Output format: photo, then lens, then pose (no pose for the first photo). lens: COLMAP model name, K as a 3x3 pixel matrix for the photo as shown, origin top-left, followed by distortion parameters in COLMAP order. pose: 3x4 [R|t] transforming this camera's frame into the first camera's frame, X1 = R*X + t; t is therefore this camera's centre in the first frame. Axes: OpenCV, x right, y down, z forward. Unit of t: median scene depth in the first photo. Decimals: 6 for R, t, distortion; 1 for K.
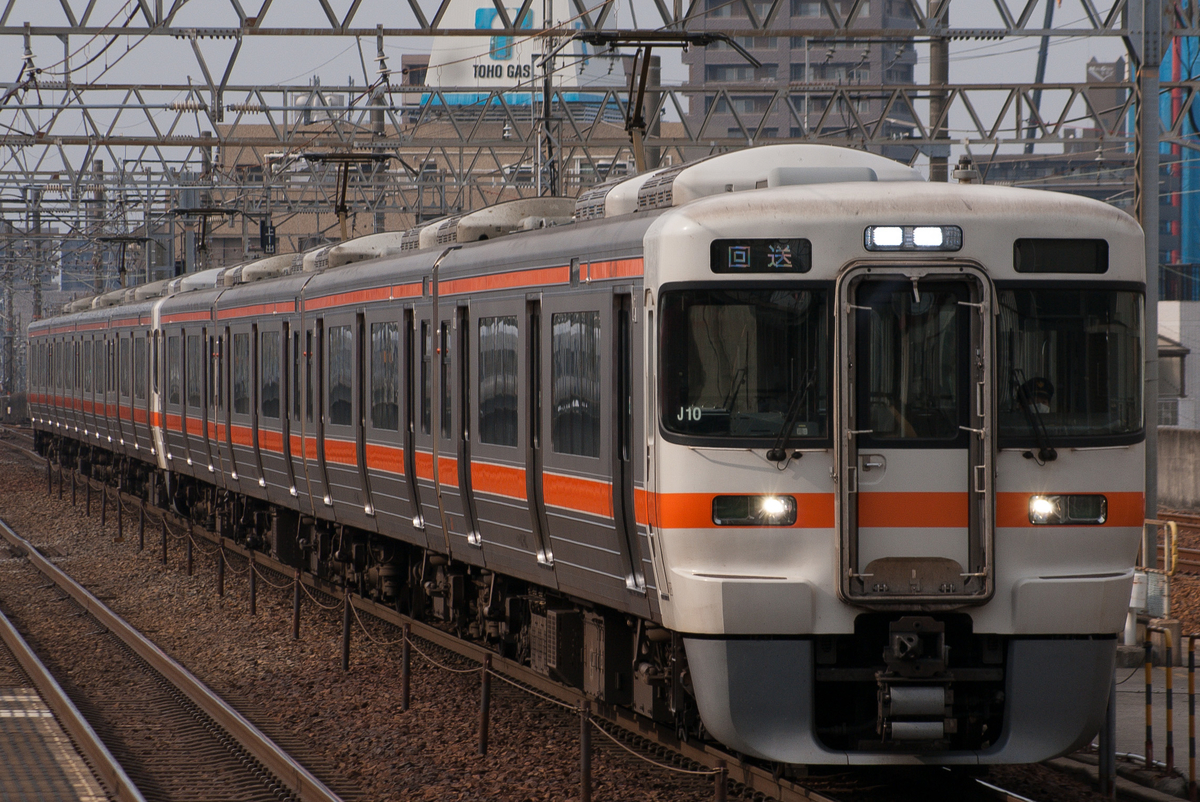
lens RADIAL K [[6408.8, 0, 608.3], [0, 6408.8, 399.7], [0, 0, 1]] dist [0.406493, 0.000000]
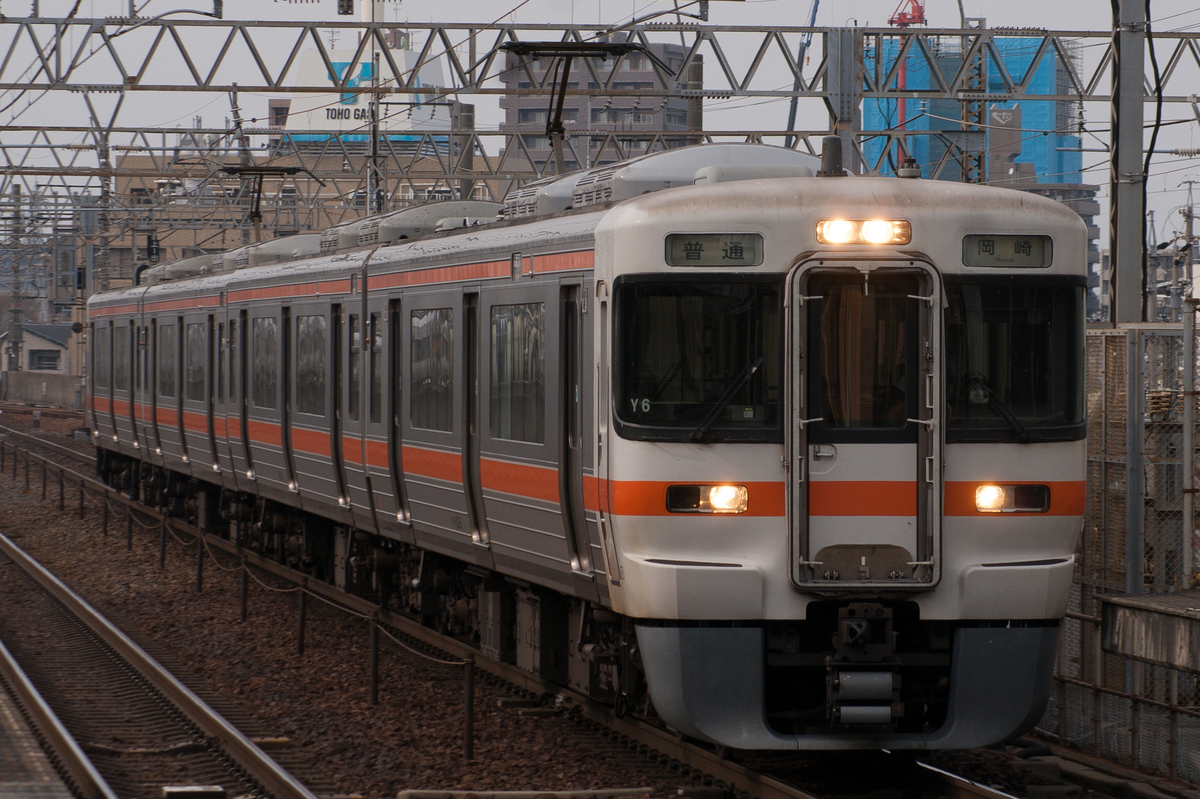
lens RADIAL K [[5004.5, 0, 598.1], [0, 5004.5, 366.4], [0, 0, 1]] dist [0.469074, 0.000000]
pose [[0.999272, 0.004974, 0.037815, -0.021417], [-0.004859, 0.999983, -0.003121, -0.001035], [-0.037830, 0.002935, 0.999280, 0.175301]]
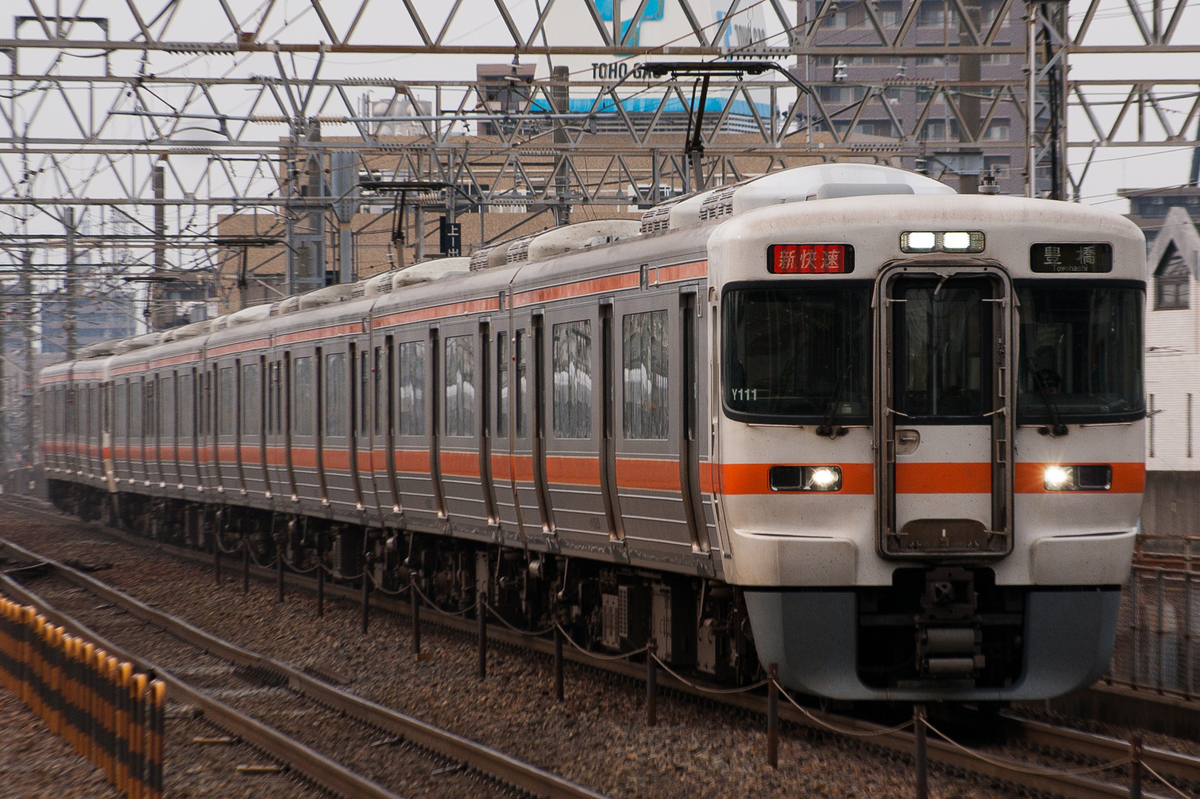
lens RADIAL K [[7561.2, 0, 552.2], [0, 7561.2, 391.9], [0, 0, 1]] dist [0.940271, 0.000000]
pose [[0.999980, -0.000521, -0.006310, -0.013016], [0.000436, 0.999908, -0.013539, 0.017375], [0.006317, 0.013536, 0.999888, -0.329940]]
